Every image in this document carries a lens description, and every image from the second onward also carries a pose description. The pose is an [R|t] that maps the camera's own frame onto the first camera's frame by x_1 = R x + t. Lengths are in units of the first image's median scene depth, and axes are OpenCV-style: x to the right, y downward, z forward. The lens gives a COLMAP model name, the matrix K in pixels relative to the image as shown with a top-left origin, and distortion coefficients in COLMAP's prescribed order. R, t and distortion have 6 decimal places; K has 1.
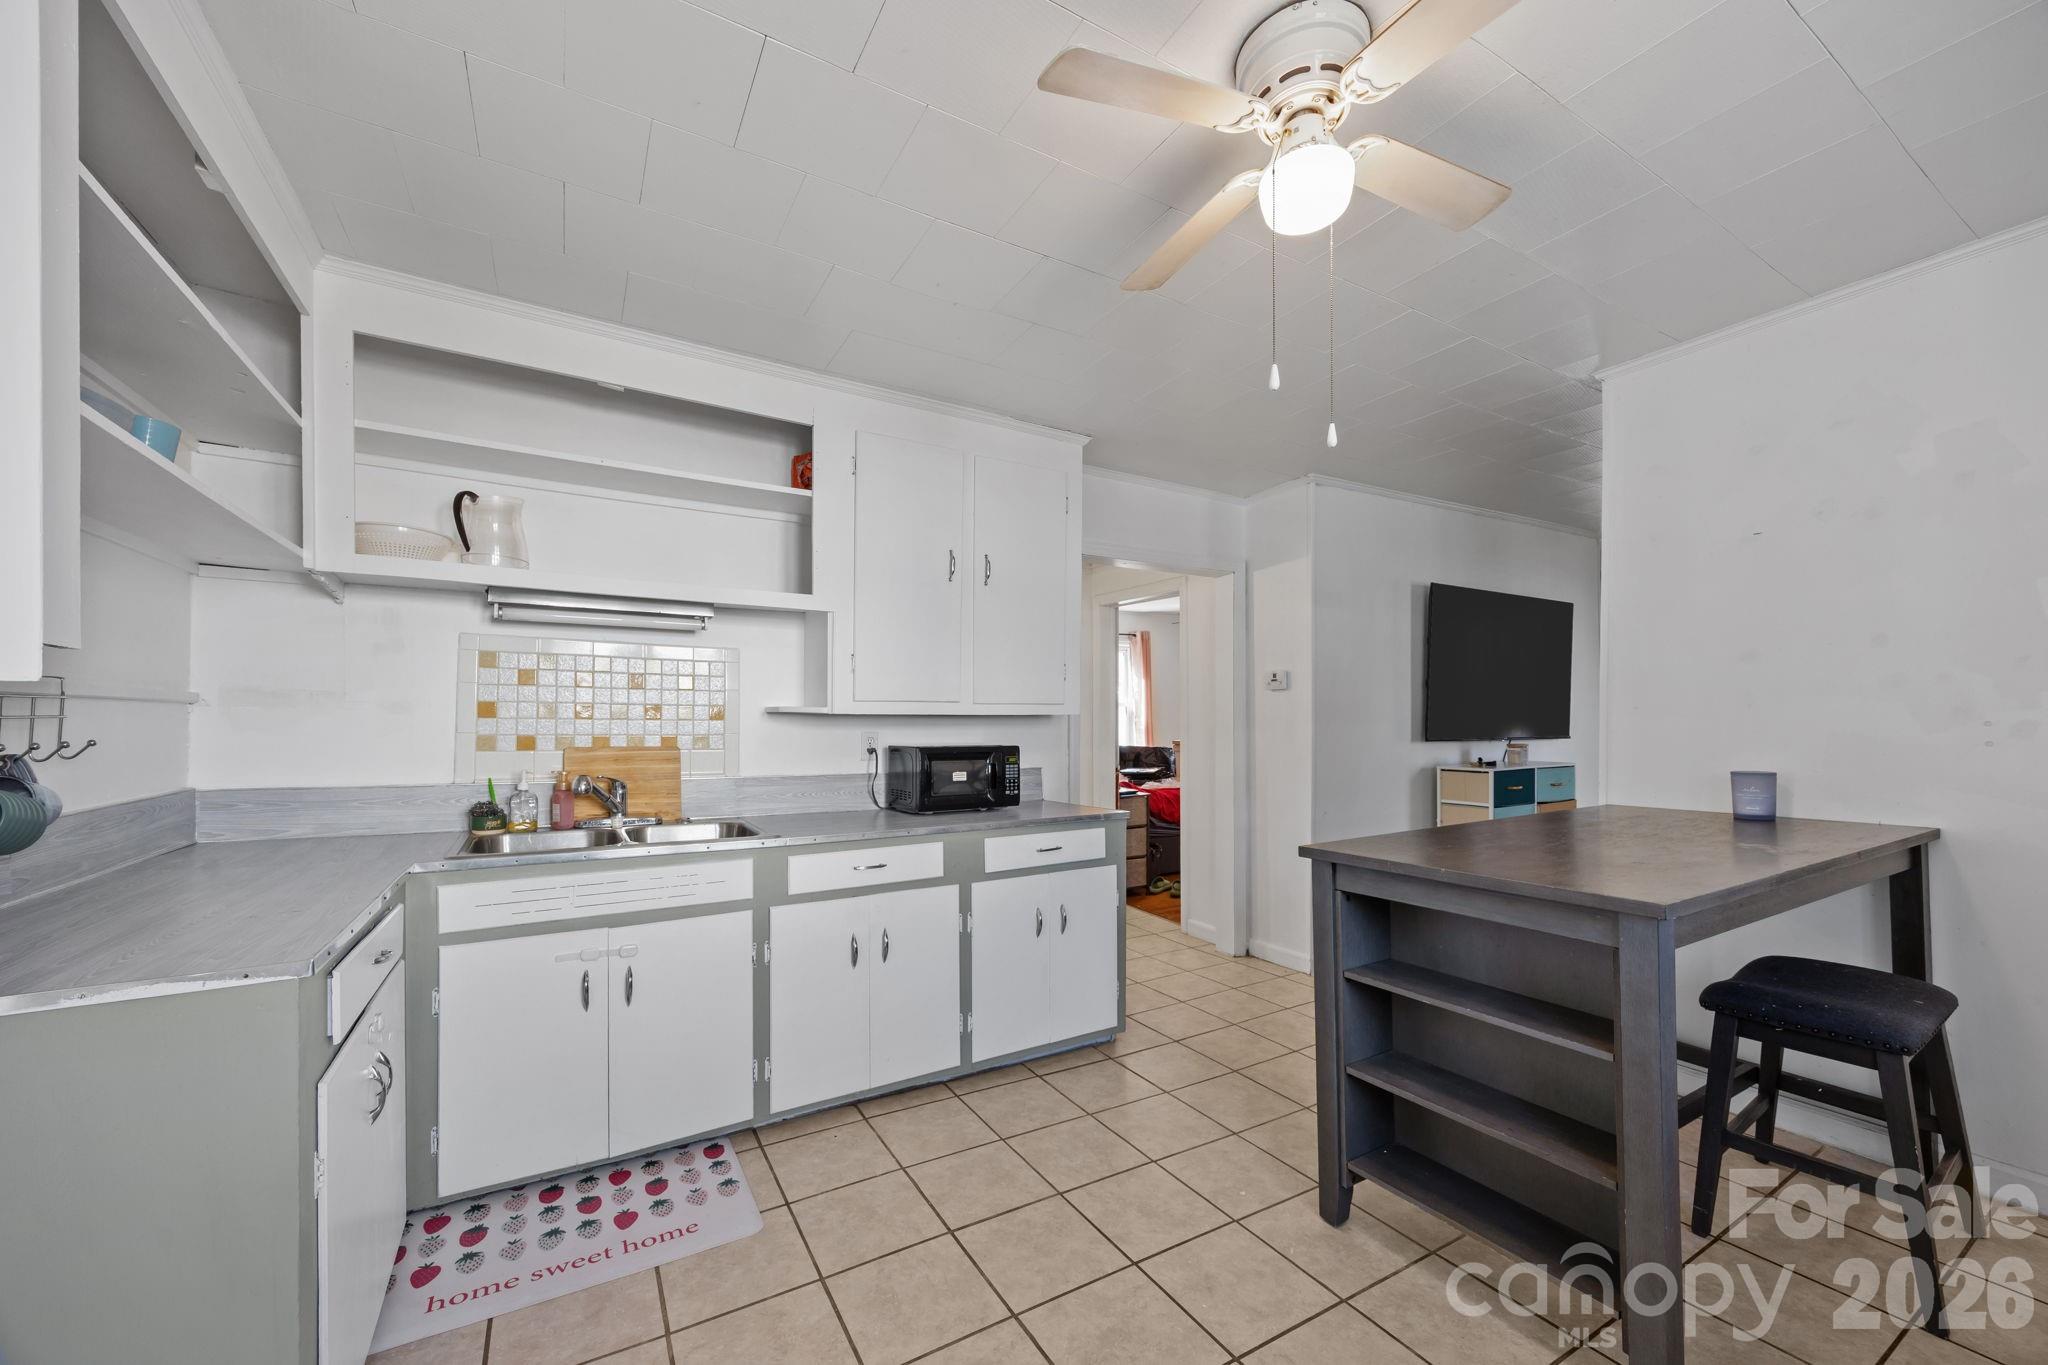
lens RADIAL K [[792.2, 0, 998.6], [0, 792.2, 717.6], [0, 0, 1]] dist [0.002338, -0.000312]
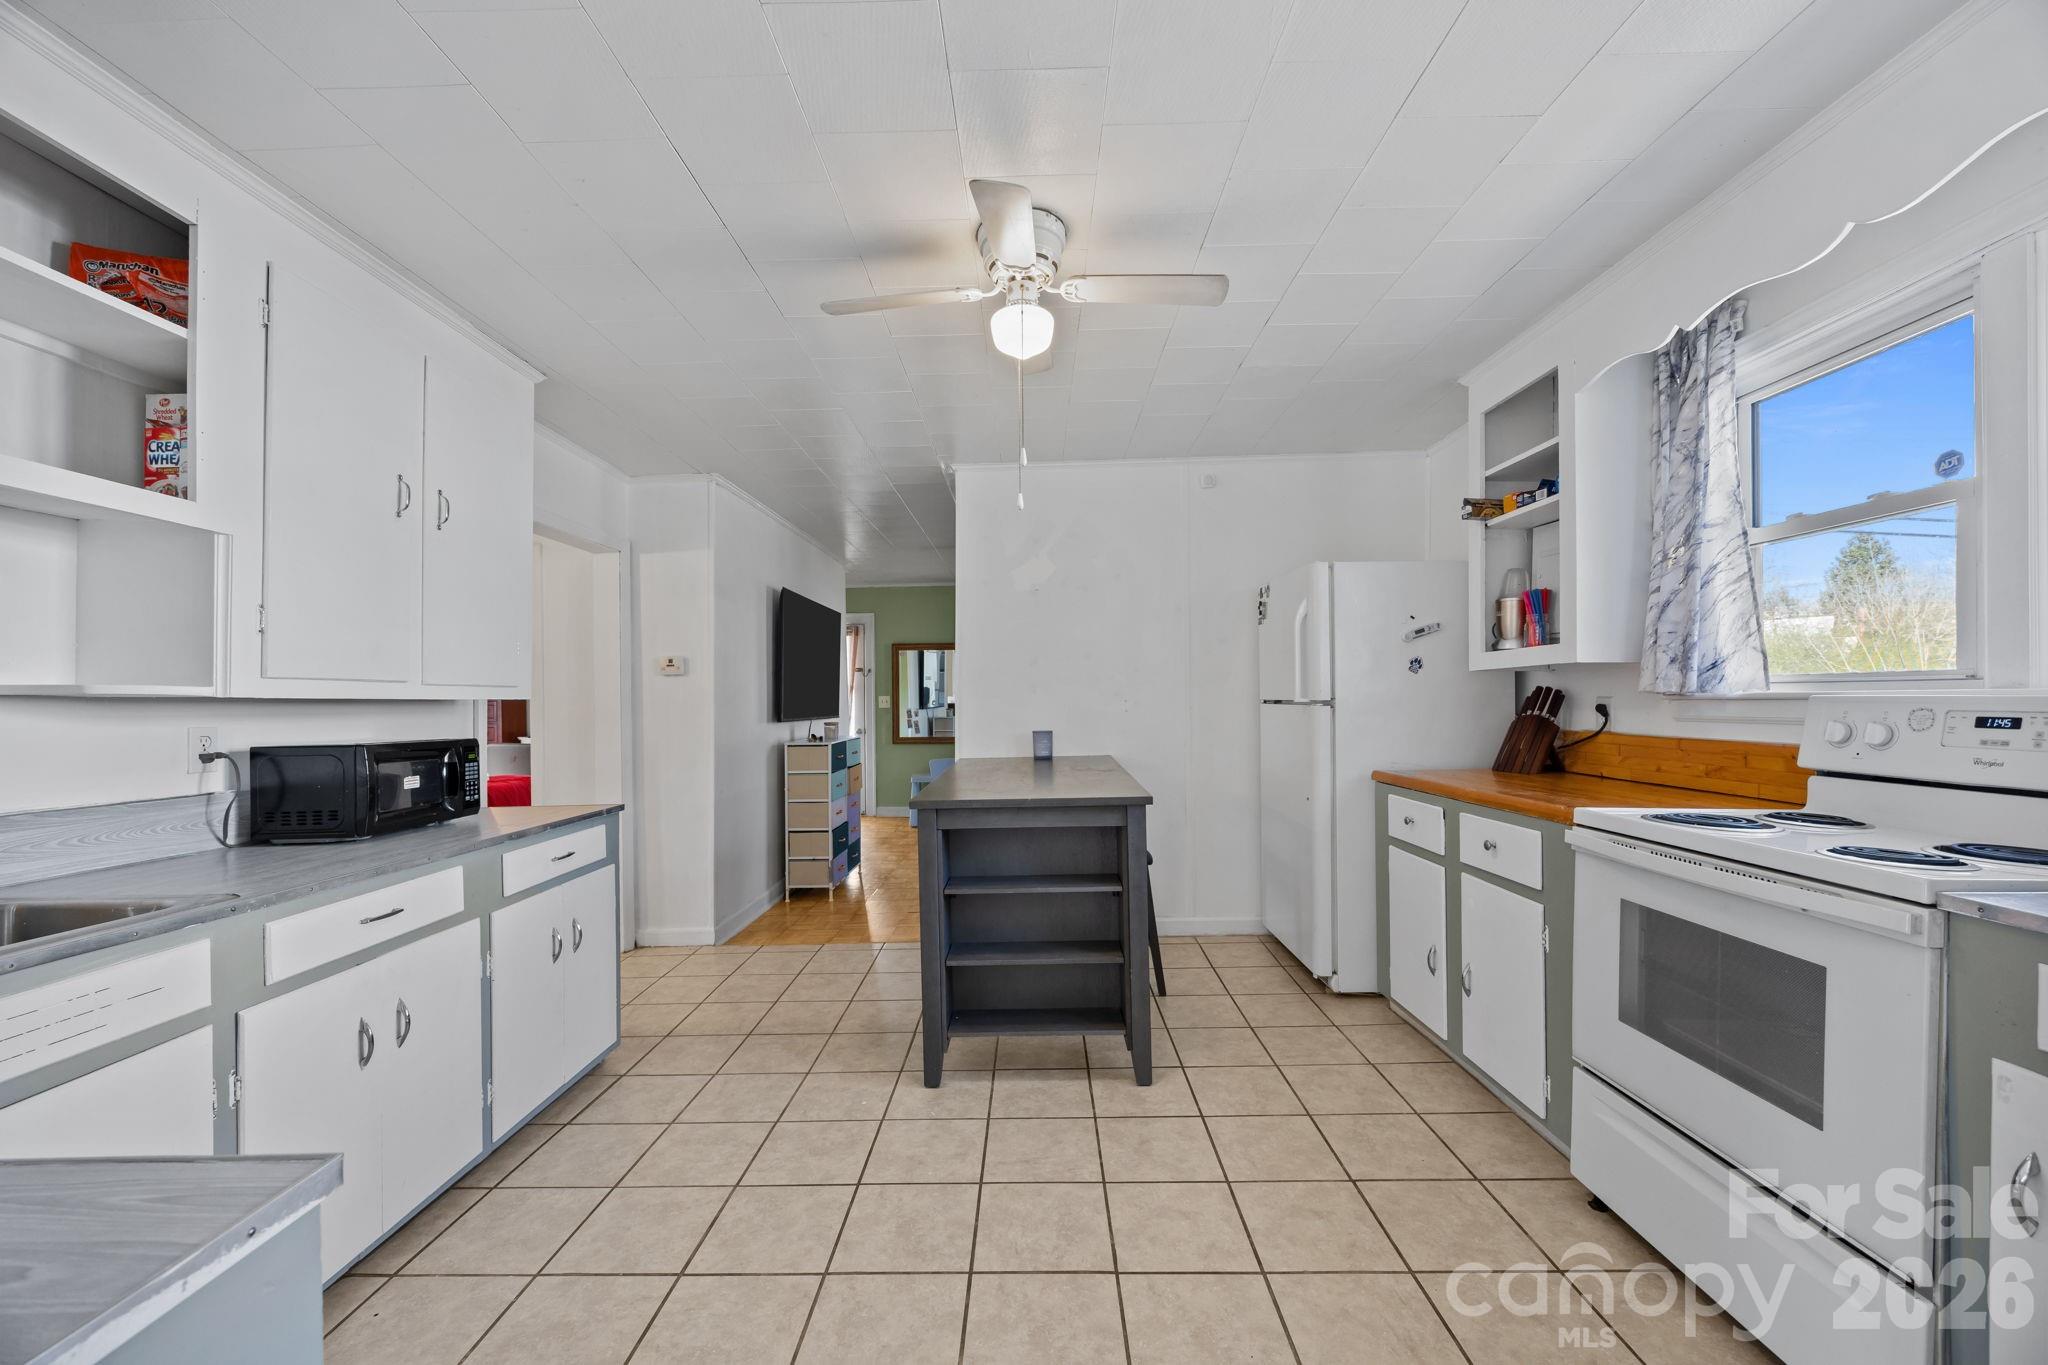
lens RADIAL K [[792.2, 0, 1030.5], [0, 792.2, 697.0], [0, 0, 1]] dist [0.002338, -0.000312]
pose [[0.506610, 0.000502, 0.862175, -0.434021], [0.009492, 0.999936, -0.006159, 0.005167], [-0.862123, 0.011304, 0.506573, 0.137718]]
